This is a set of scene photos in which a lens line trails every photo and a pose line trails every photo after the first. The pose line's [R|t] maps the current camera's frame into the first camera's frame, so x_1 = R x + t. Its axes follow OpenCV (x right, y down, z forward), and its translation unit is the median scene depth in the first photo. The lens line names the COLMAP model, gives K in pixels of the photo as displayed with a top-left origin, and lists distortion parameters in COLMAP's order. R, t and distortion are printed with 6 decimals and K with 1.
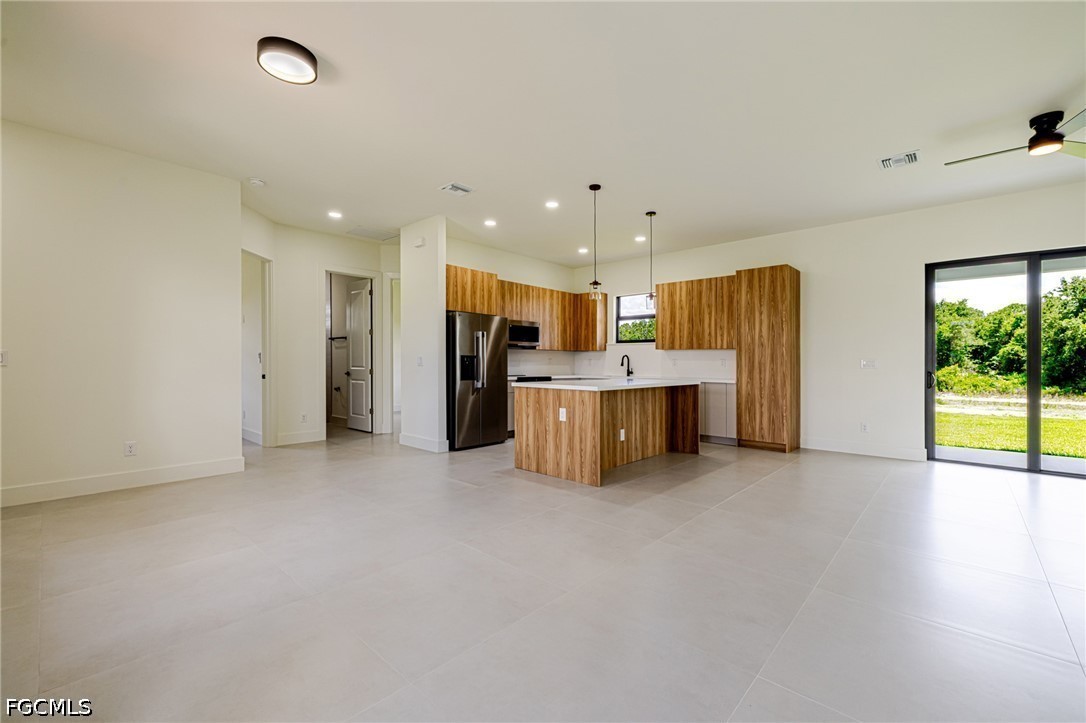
lens RADIAL K [[458.4, 0, 543.7], [0, 458.4, 362.3], [0, 0, 1]] dist [0.003786, 0.000785]
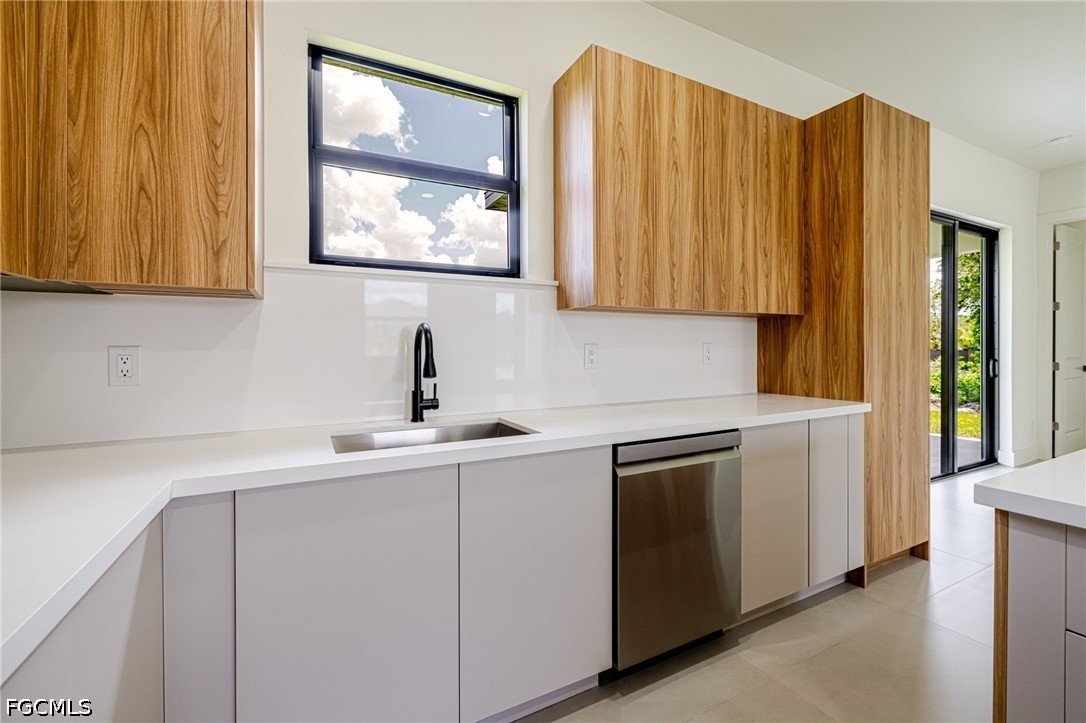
lens RADIAL K [[458.4, 0, 562.5], [0, 458.4, 338.7], [0, 0, 1]] dist [0.003786, 0.000785]
pose [[0.342614, -0.003333, 0.939470, 0.003643], [0.004289, 0.999989, 0.001984, -0.010860], [-0.939467, 0.003350, 0.342624, 0.980702]]
